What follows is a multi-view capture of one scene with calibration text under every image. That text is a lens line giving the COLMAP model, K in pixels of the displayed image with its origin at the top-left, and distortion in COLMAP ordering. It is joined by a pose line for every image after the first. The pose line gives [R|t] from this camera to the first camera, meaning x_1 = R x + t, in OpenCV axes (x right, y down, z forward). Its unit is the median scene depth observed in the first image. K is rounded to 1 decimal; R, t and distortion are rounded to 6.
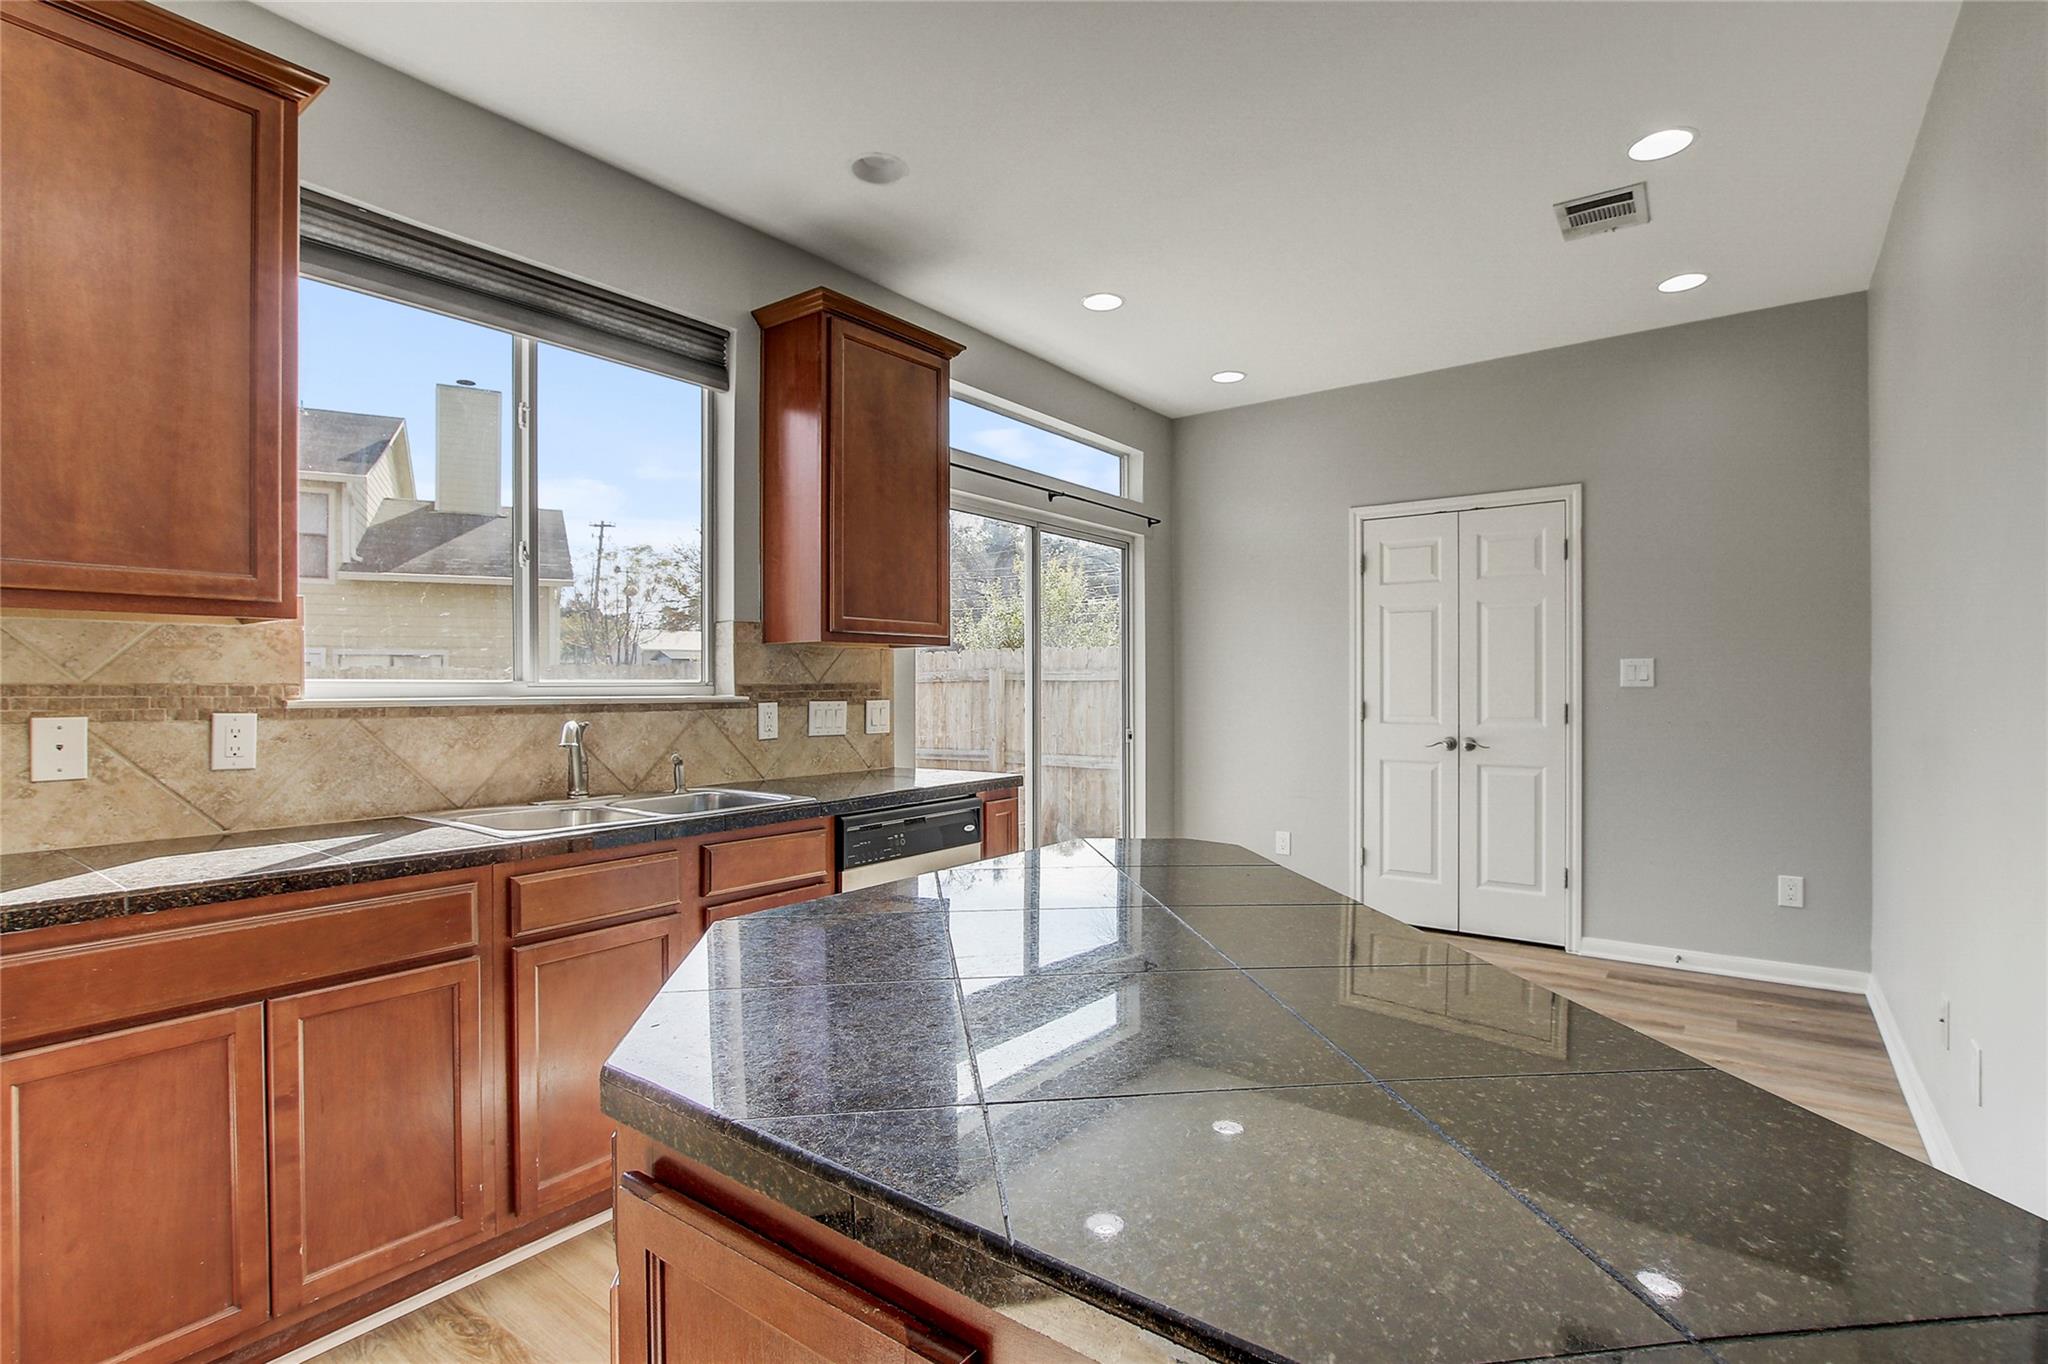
lens RADIAL K [[960.9, 0, 1016.3], [0, 960.9, 677.9], [0, 0, 1]] dist [-0.036188, 0.005769]
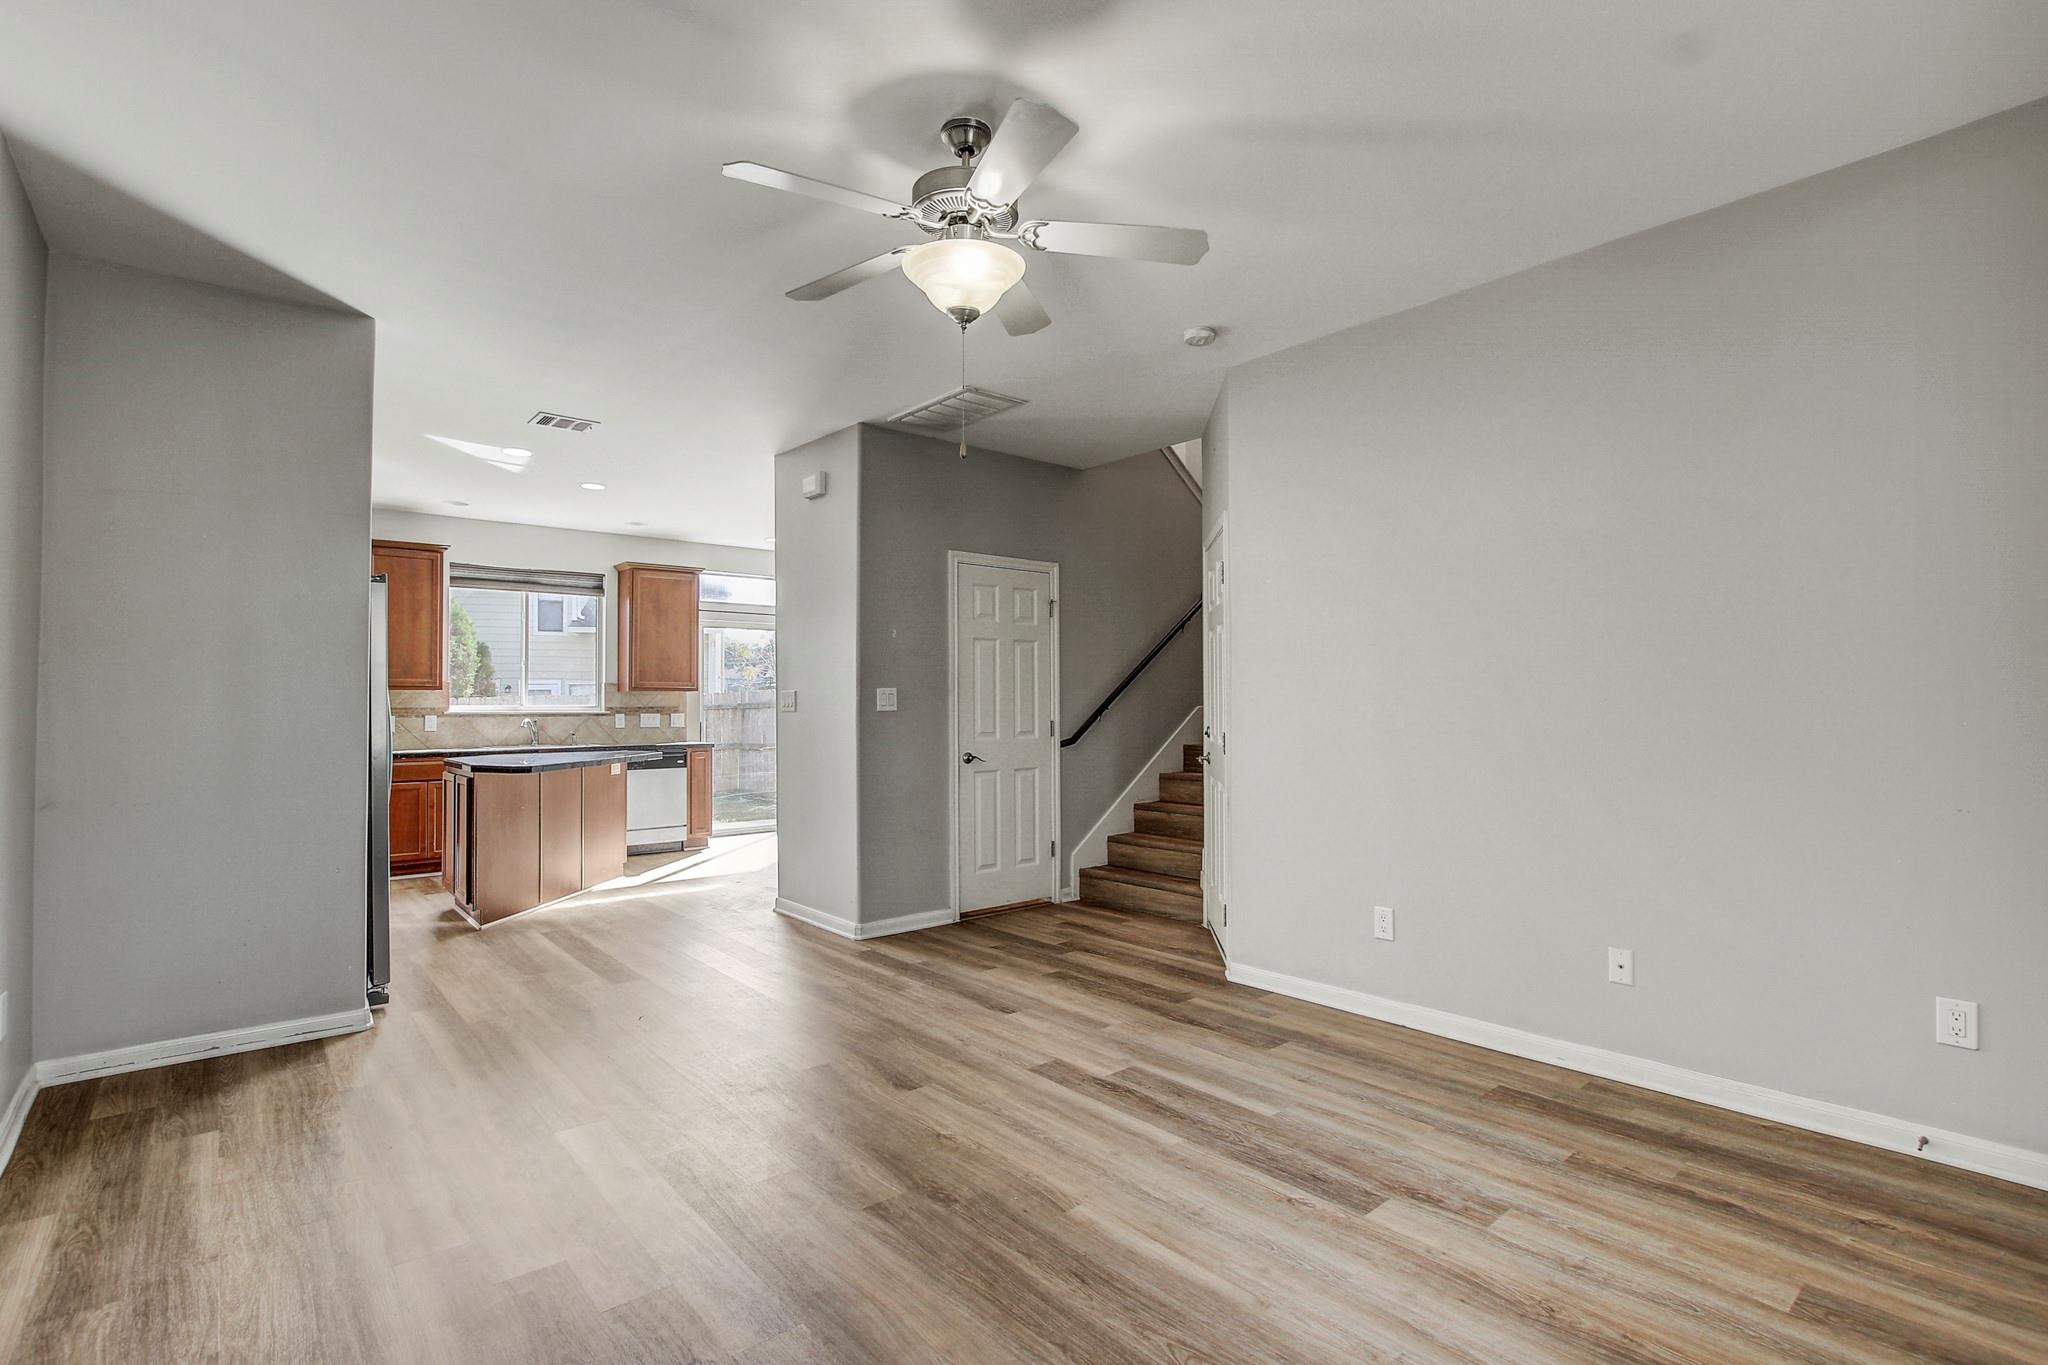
lens RADIAL K [[960.9, 0, 1027.8], [0, 960.9, 681.6], [0, 0, 1]] dist [-0.036188, 0.005769]
pose [[0.974595, -0.004454, -0.223930, 1.480843], [0.001341, 0.999900, -0.014050, -0.025451], [0.223971, 0.013392, 0.974504, -1.360632]]
